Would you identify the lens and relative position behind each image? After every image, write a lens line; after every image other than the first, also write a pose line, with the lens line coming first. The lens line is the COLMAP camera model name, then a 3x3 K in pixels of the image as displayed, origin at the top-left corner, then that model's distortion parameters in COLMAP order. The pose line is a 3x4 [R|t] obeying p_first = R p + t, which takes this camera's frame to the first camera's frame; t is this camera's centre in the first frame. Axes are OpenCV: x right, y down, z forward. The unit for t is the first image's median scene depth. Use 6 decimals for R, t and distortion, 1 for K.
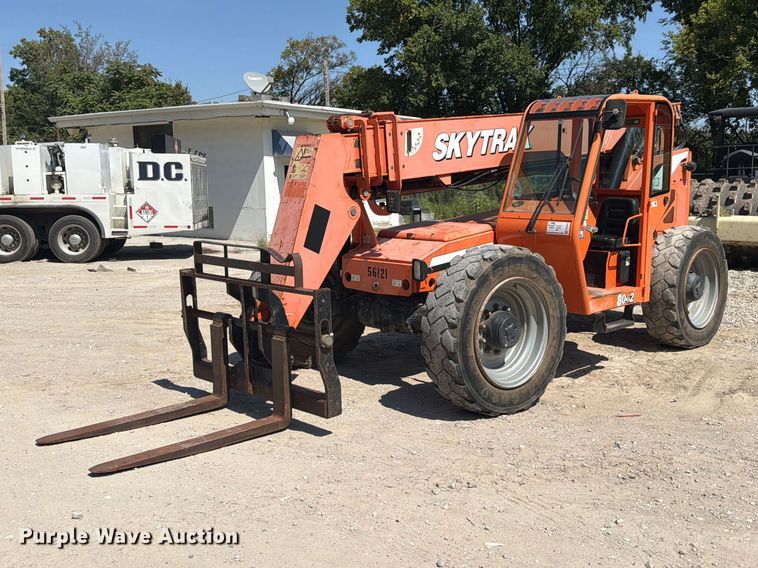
lens RADIAL K [[774.2, 0, 422.7], [0, 774.2, 284.3], [0, 0, 1]] dist [0.158732, -0.328277]
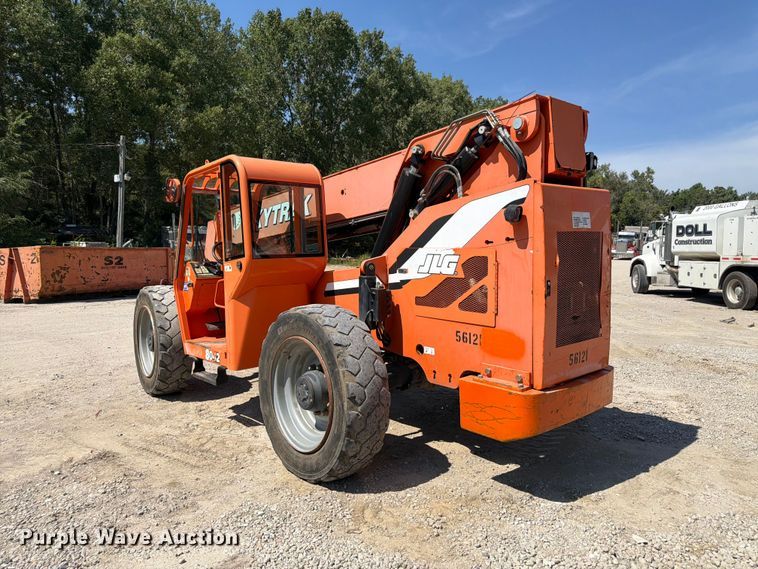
lens RADIAL K [[538.5, 0, 379.1], [0, 538.5, 275.9], [0, 0, 1]] dist [0.048803, -0.052348]
pose [[-0.093761, 0.052305, -0.994220, 0.943951], [-0.123723, 0.990266, 0.063765, -0.160203], [0.987877, 0.128987, -0.086377, 1.253864]]
